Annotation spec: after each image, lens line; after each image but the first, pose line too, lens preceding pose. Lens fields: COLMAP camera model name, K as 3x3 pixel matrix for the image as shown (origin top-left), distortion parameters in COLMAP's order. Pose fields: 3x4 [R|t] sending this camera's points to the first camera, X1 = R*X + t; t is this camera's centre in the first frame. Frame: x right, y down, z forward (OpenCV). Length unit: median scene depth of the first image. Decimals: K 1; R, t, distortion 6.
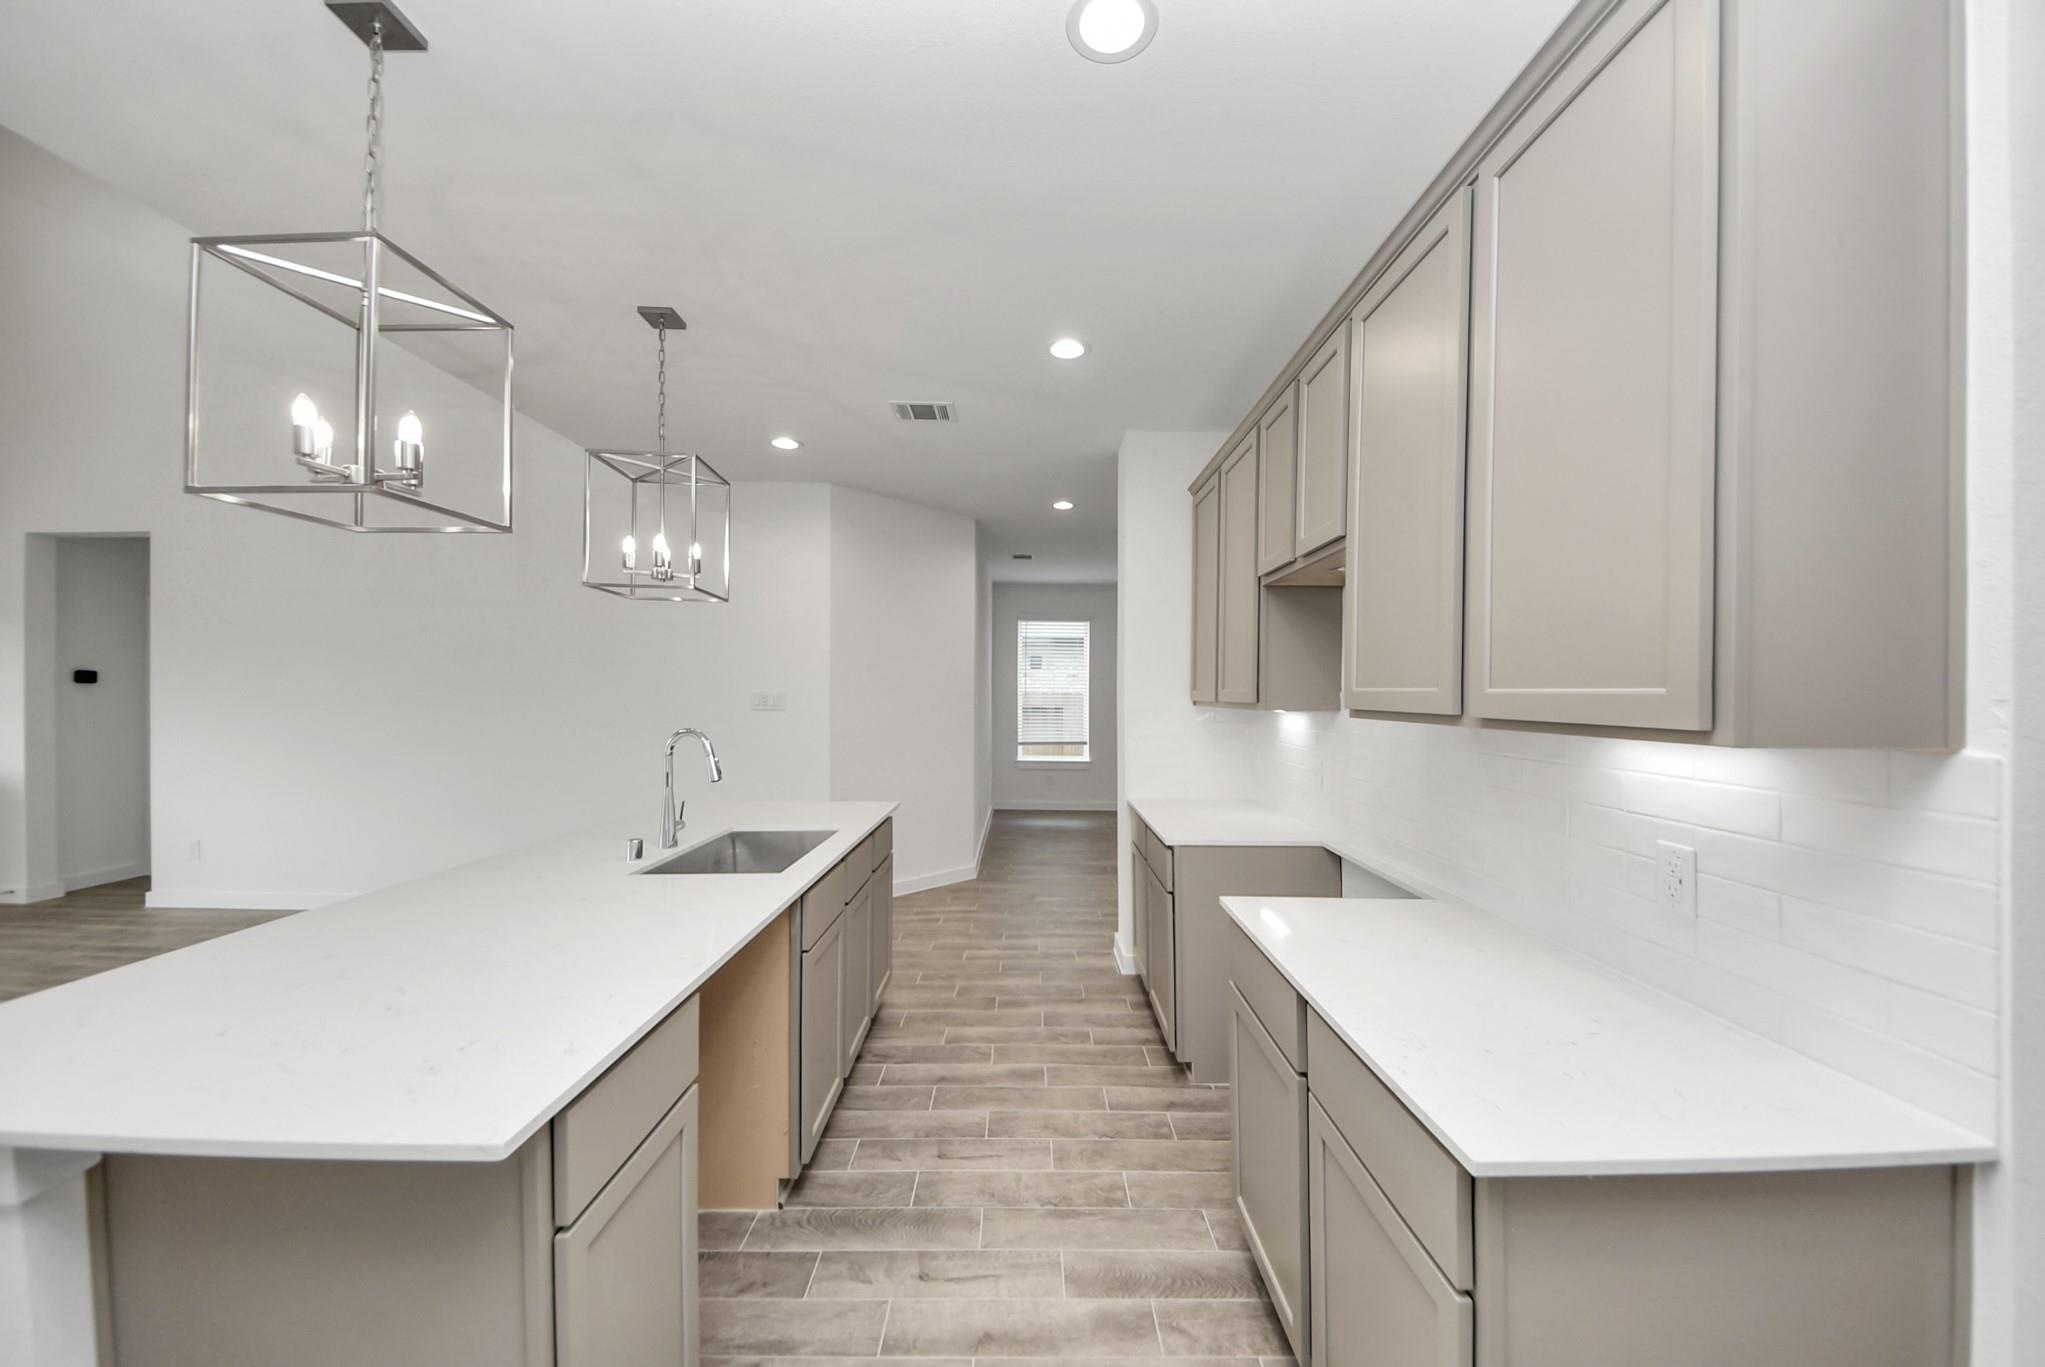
lens RADIAL K [[735.7, 0, 1031.5], [0, 735.7, 696.8], [0, 0, 1]] dist [0.001133, -0.007842]
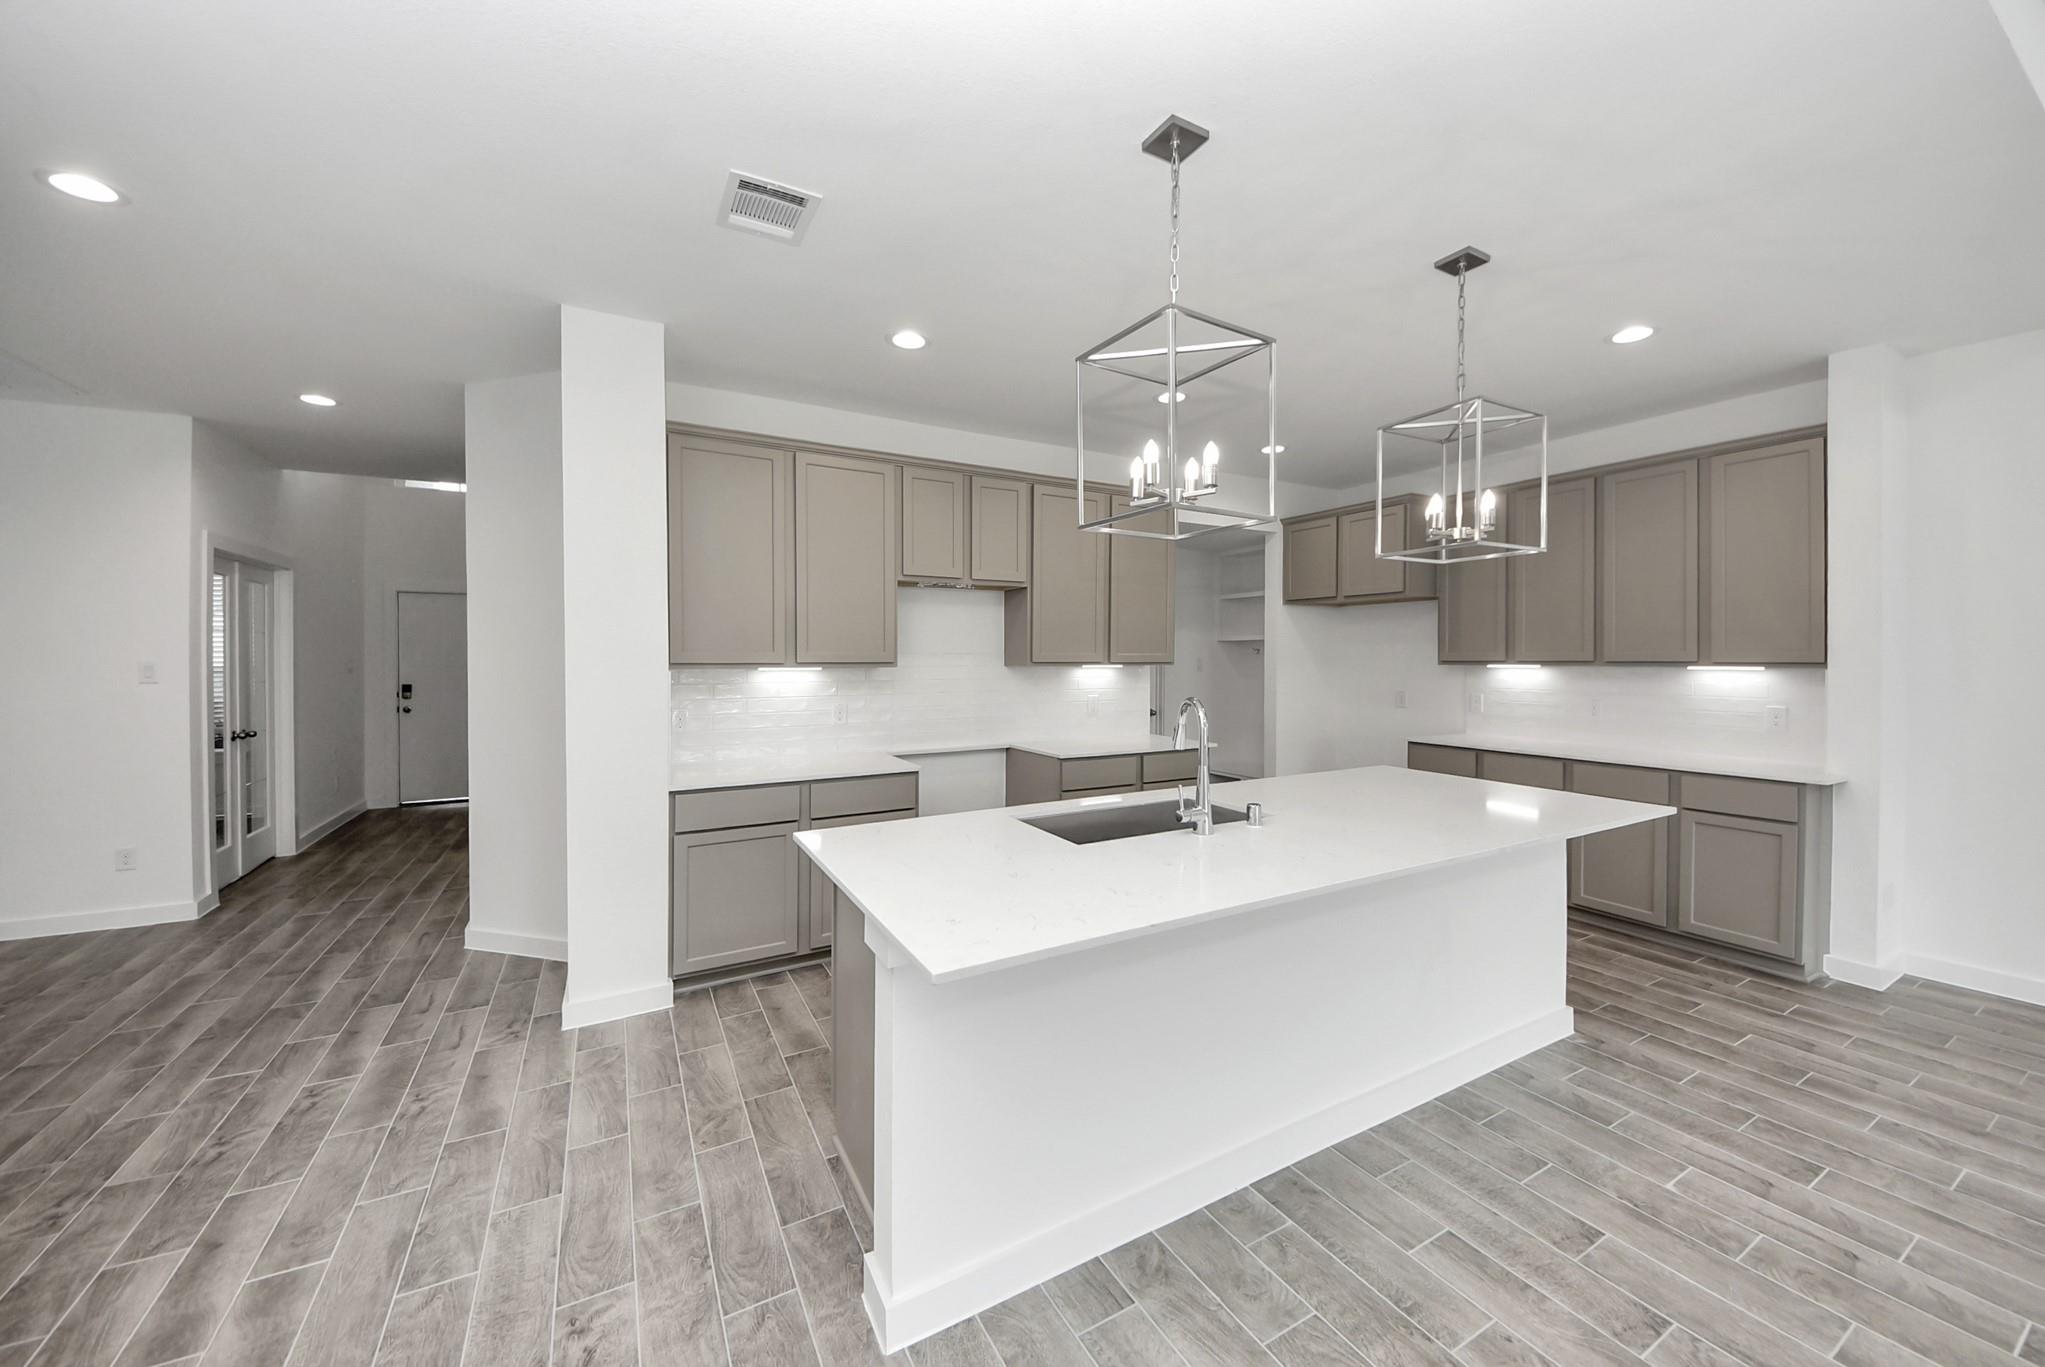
lens RADIAL K [[757.8, 0, 1051.3], [0, 757.8, 649.4], [0, 0, 1]] dist [-0.000445, -0.005690]
pose [[-0.486763, -0.001653, 0.873532, -1.205117], [0.004476, 0.999980, 0.004387, -0.015033], [-0.873522, 0.006045, -0.486747, 1.601076]]
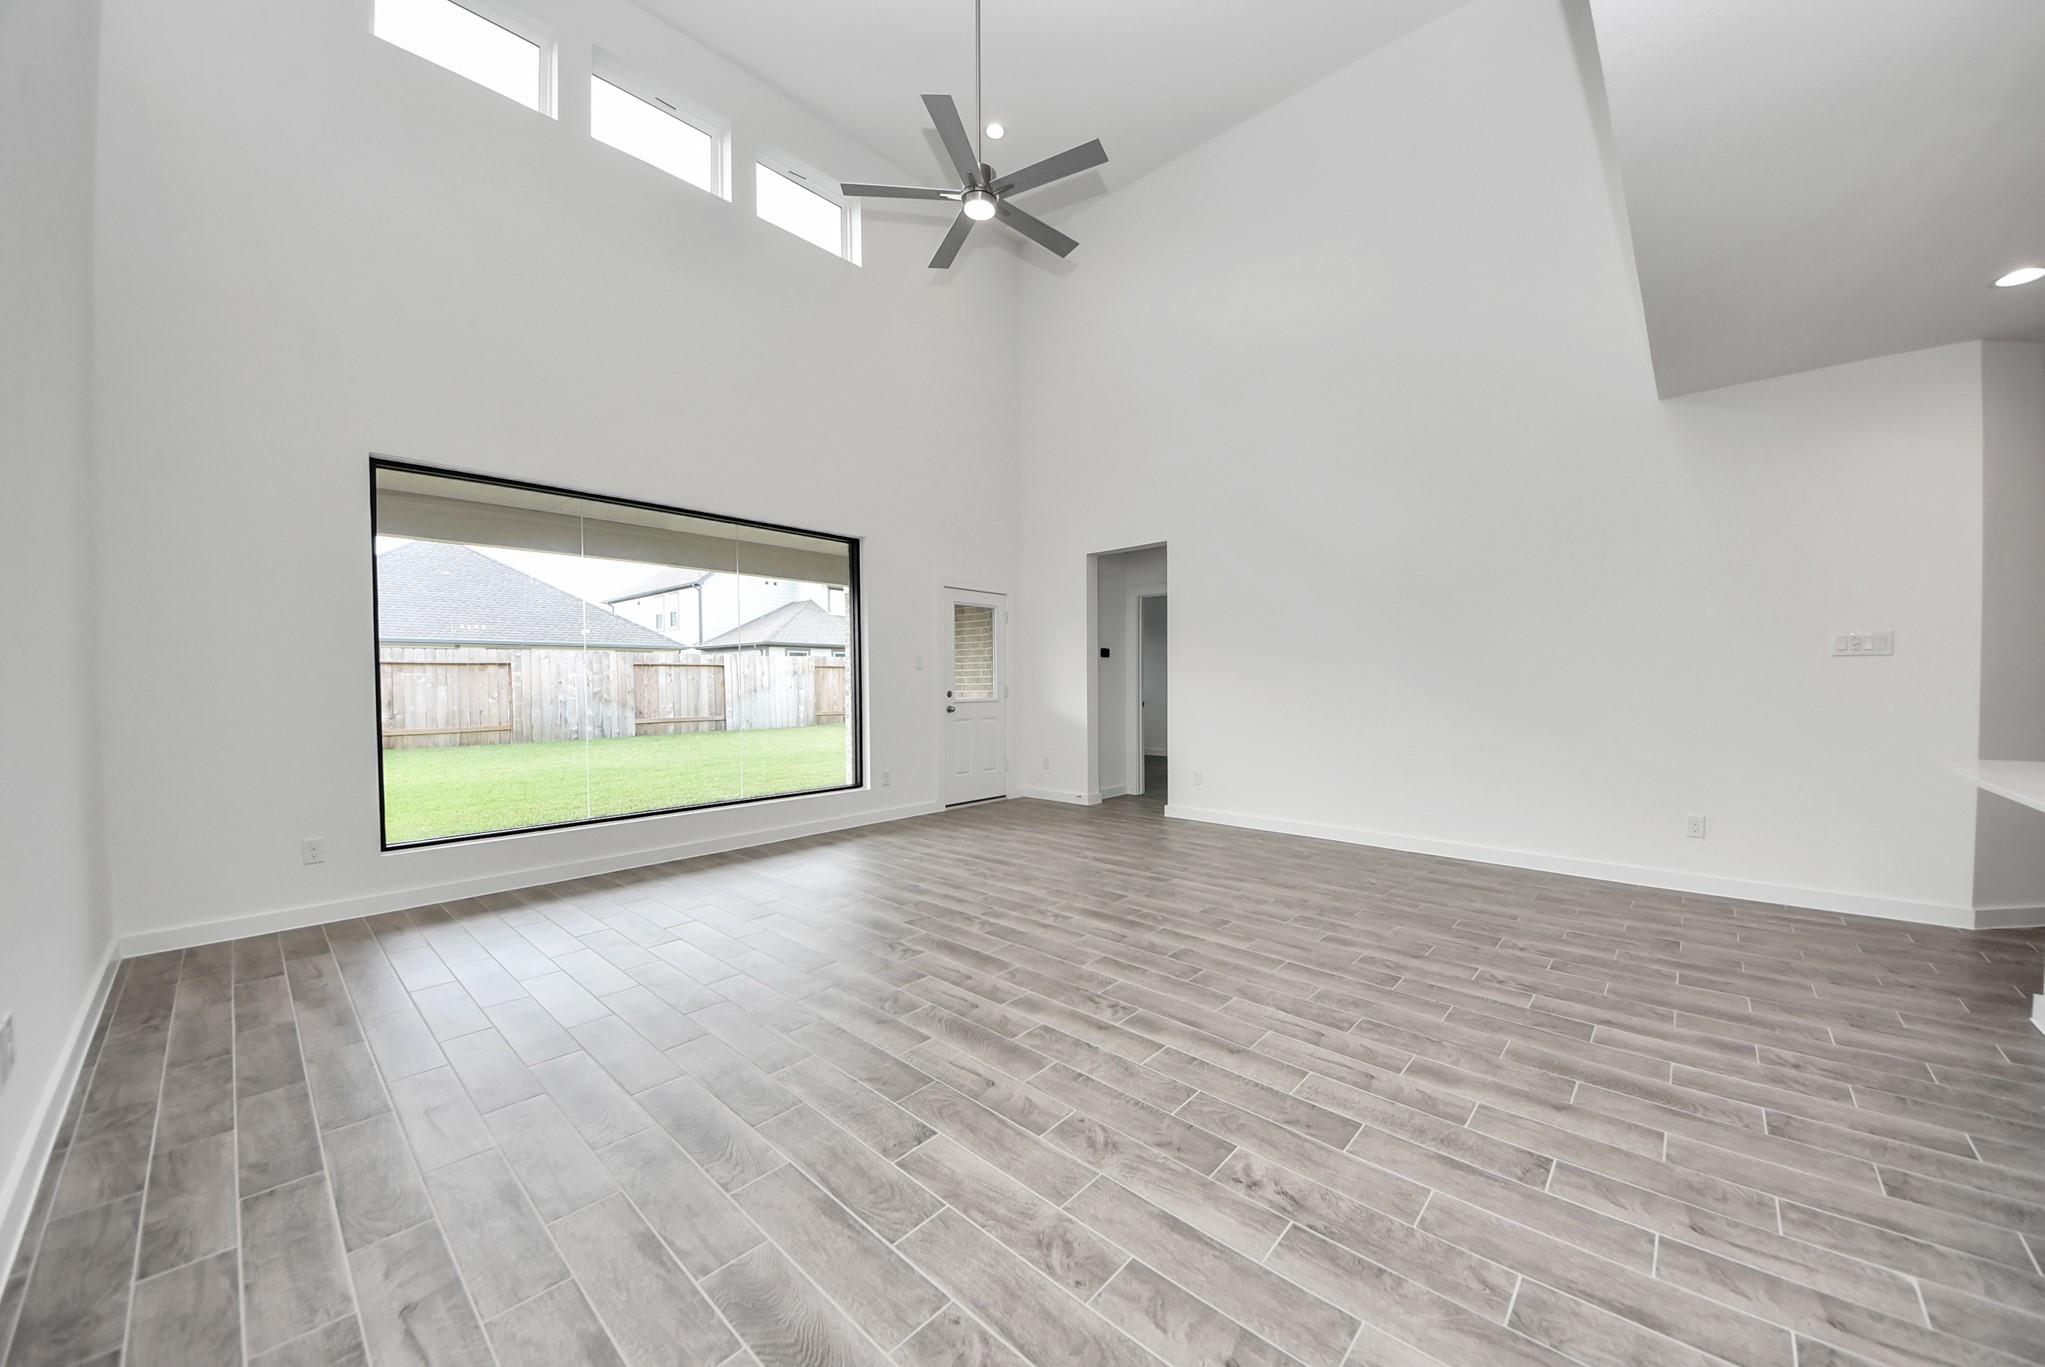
lens RADIAL K [[727.1, 0, 1037.8], [0, 727.1, 688.4], [0, 0, 1]] dist [0.030037, -0.014431]
pose [[0.733173, -0.006785, -0.680009, -0.942676], [0.008976, 0.999960, -0.000300, 0.085051], [0.679983, -0.005884, 0.733204, -0.270165]]
